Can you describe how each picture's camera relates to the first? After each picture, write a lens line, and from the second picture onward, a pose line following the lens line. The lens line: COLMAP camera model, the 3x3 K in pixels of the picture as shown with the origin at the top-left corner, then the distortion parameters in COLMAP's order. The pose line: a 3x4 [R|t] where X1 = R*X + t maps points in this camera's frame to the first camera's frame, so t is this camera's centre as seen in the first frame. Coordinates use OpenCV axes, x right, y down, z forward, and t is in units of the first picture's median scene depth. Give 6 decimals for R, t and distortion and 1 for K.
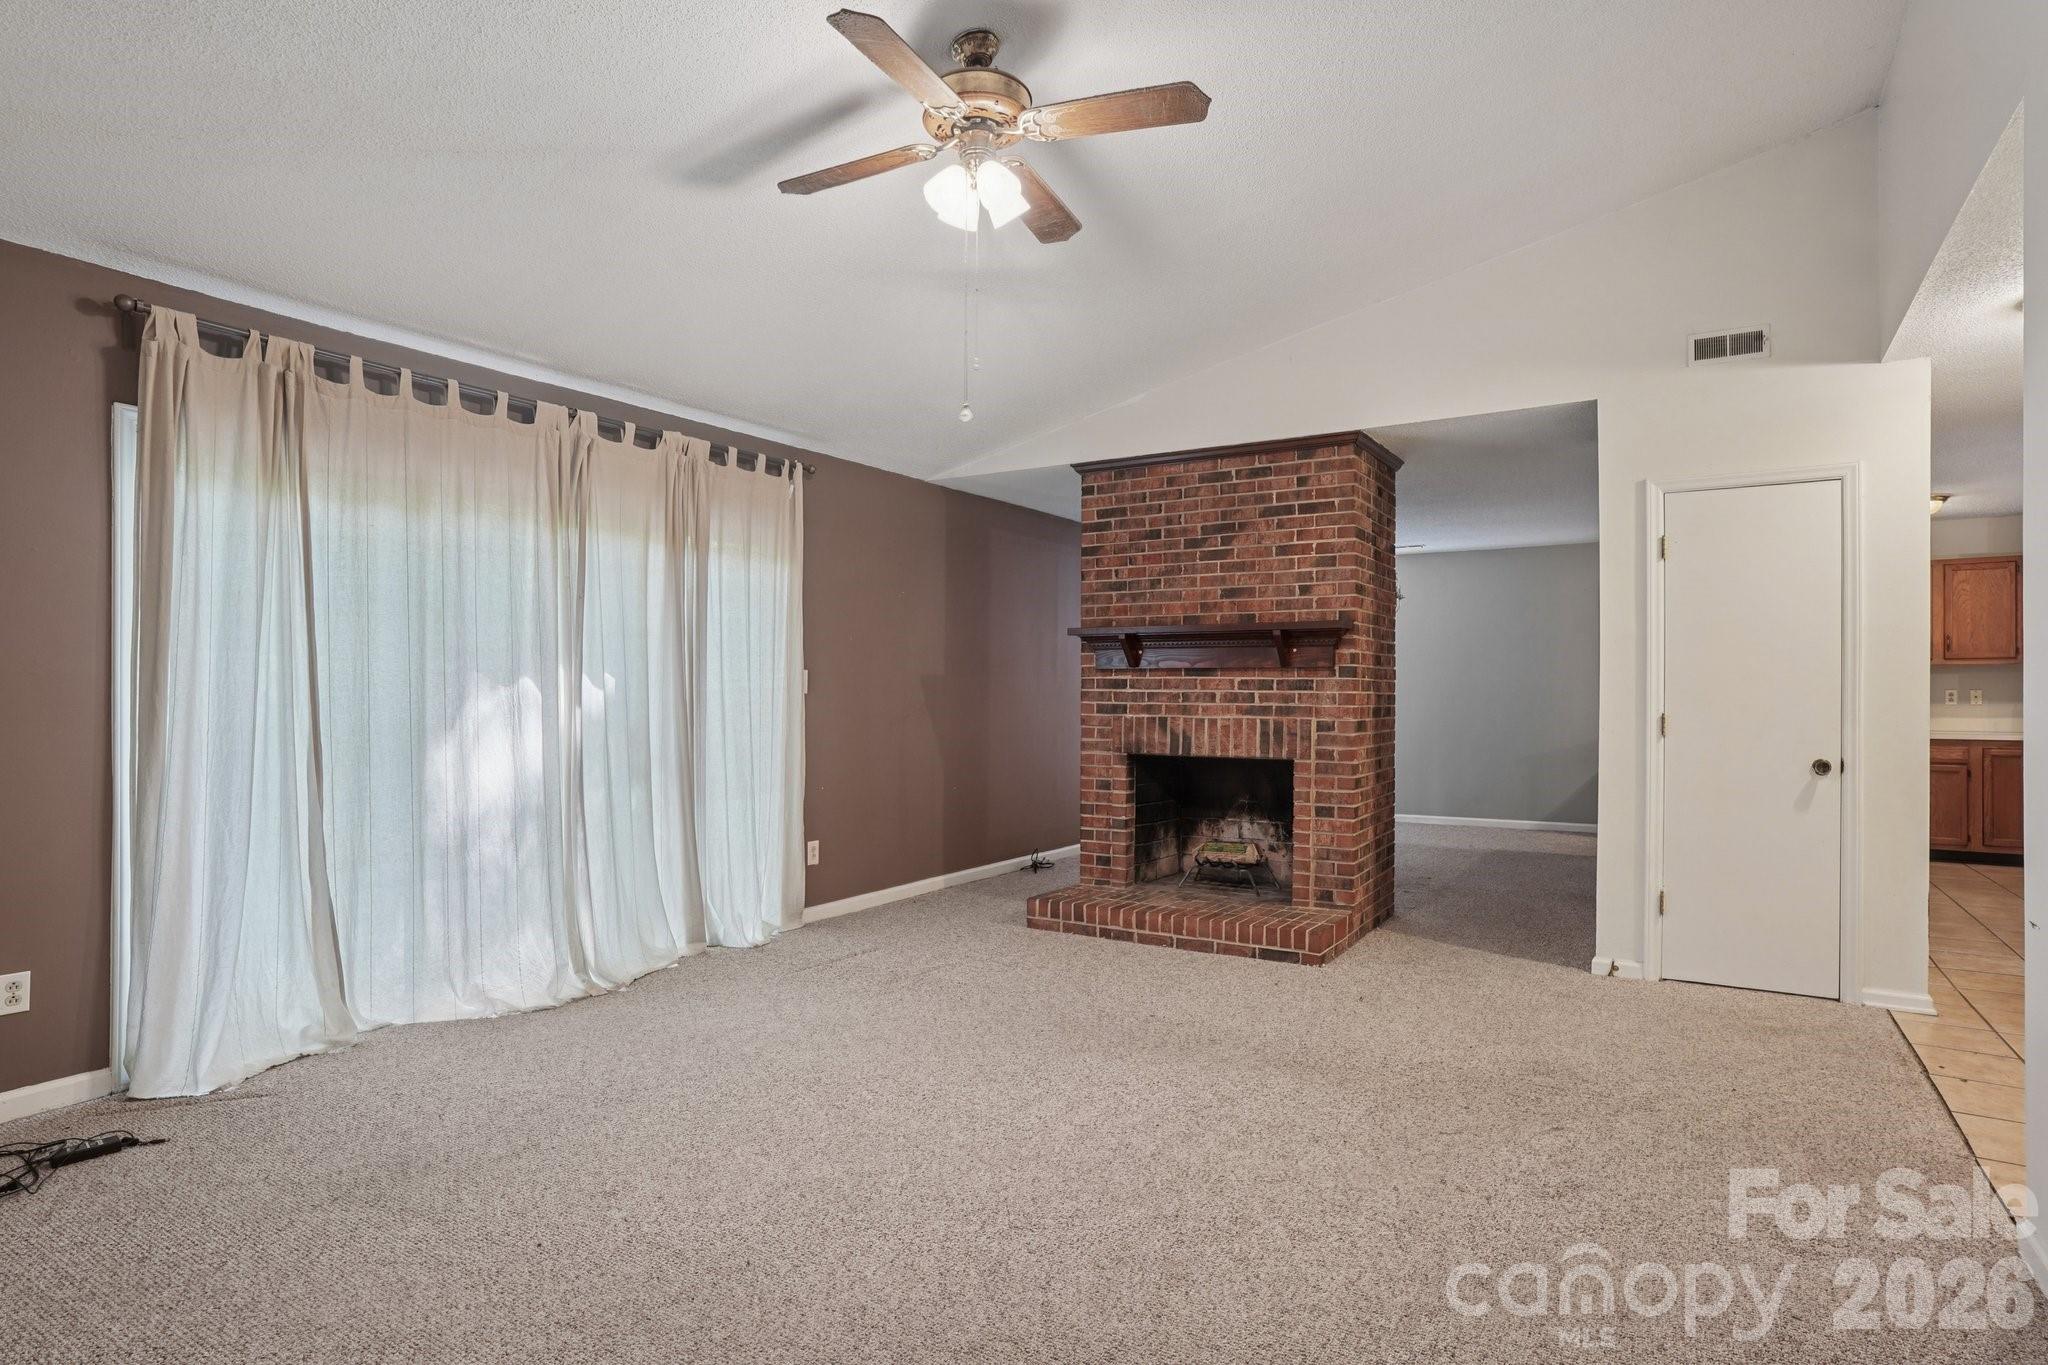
lens RADIAL K [[1058.9, 0, 1024.0], [0, 1058.9, 682.5], [0, 0, 1]] dist [-0.058794, 0.031447]
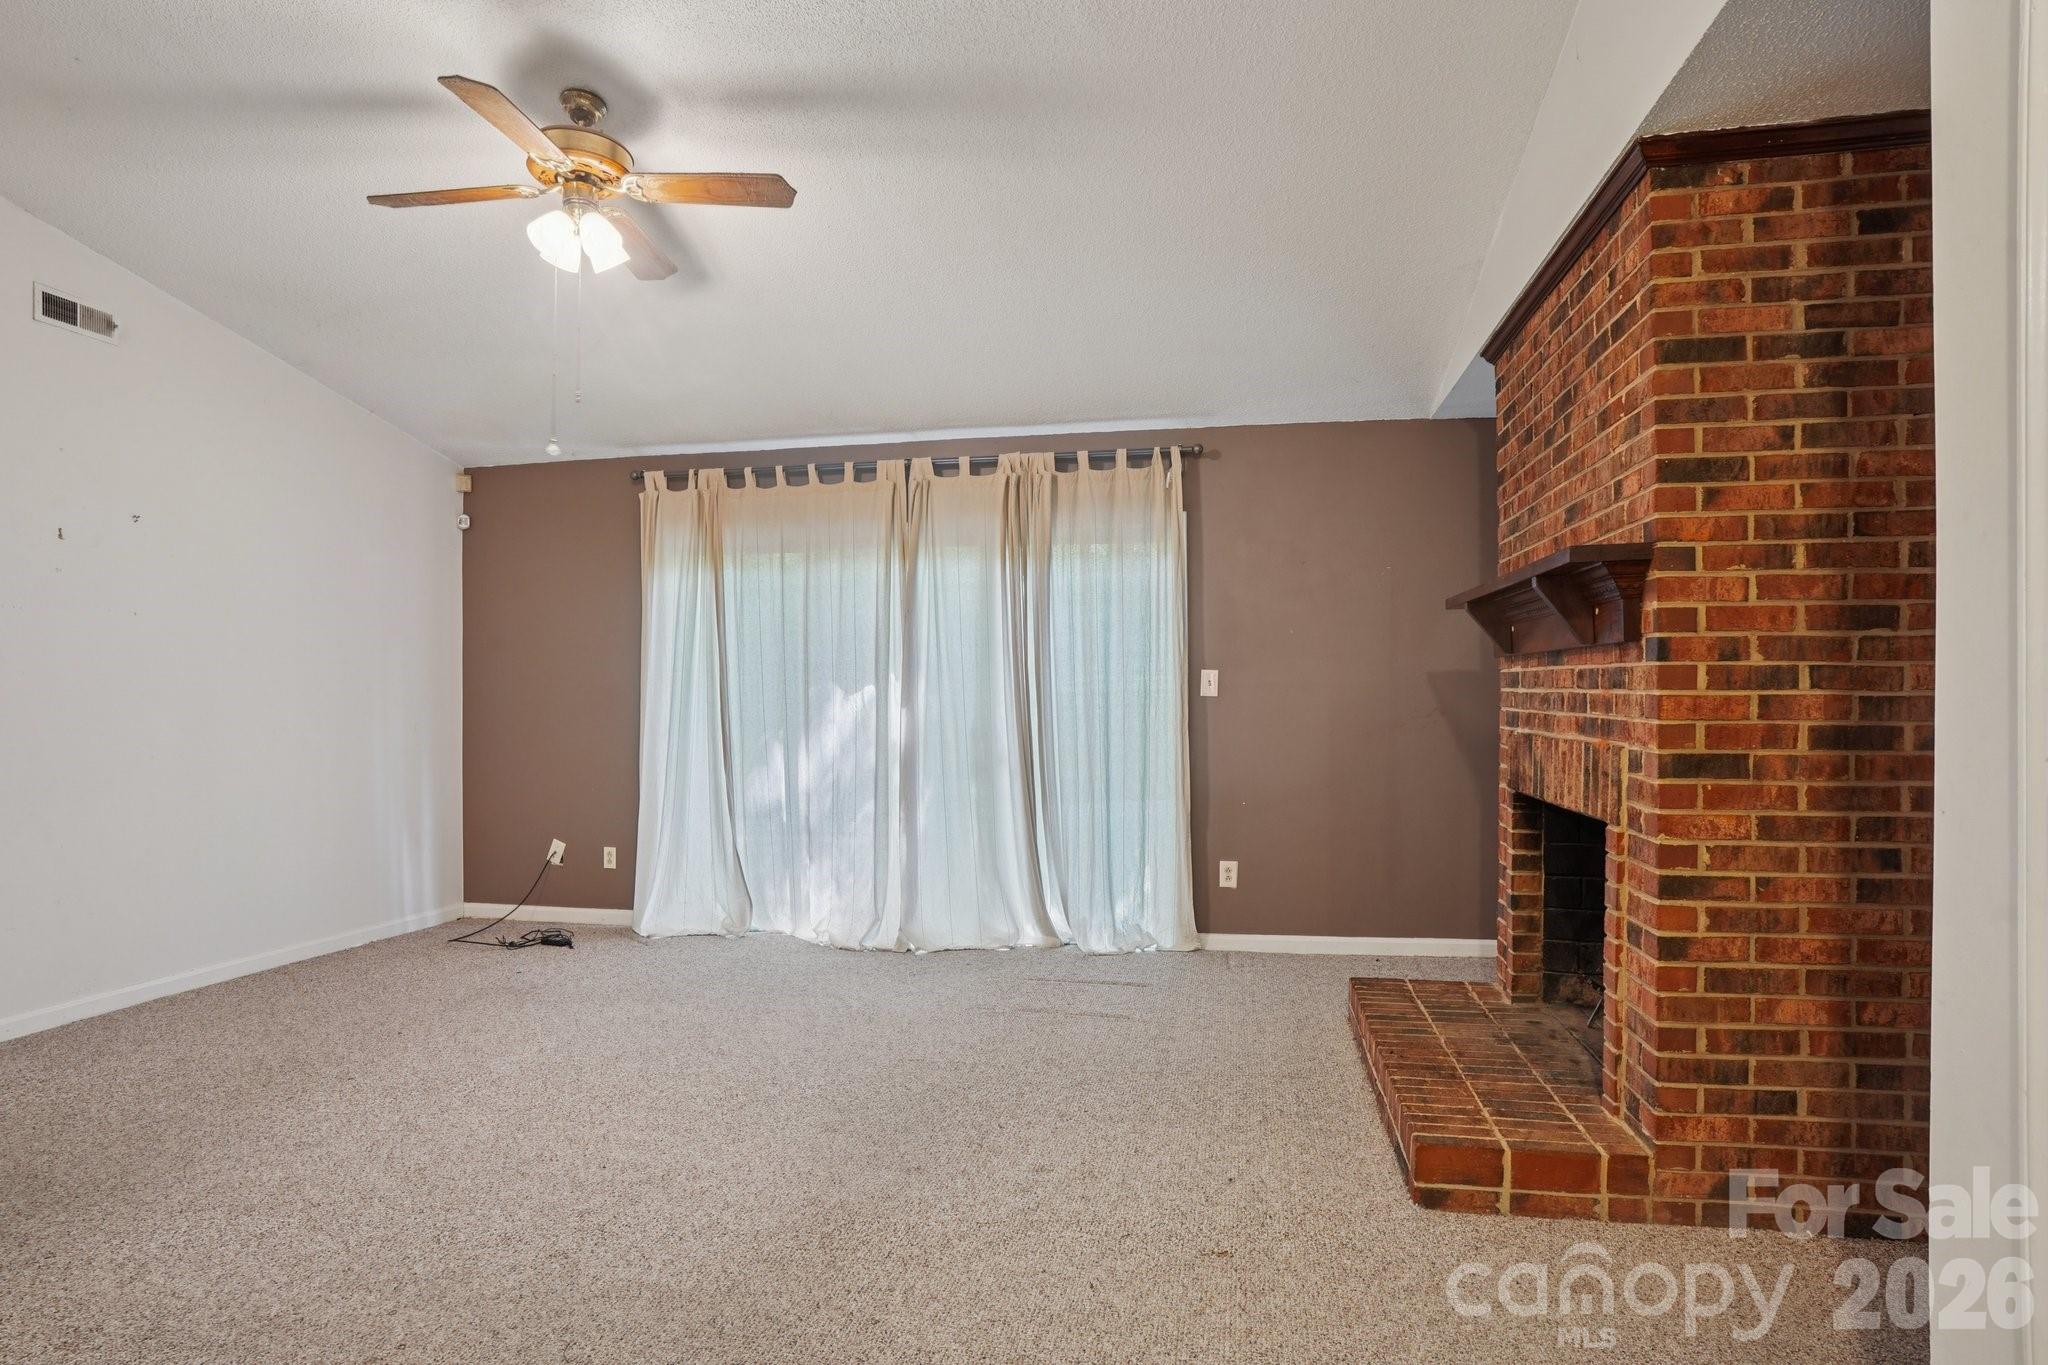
lens RADIAL K [[1068.0, 0, 1055.7], [0, 1068.0, 695.0], [0, 0, 1]] dist [-0.064325, 0.030131]
pose [[0.400317, -0.002886, -0.916372, 0.724391], [0.010372, 0.999945, 0.001382, 0.007732], [0.916318, -0.010057, 0.400325, 0.642292]]
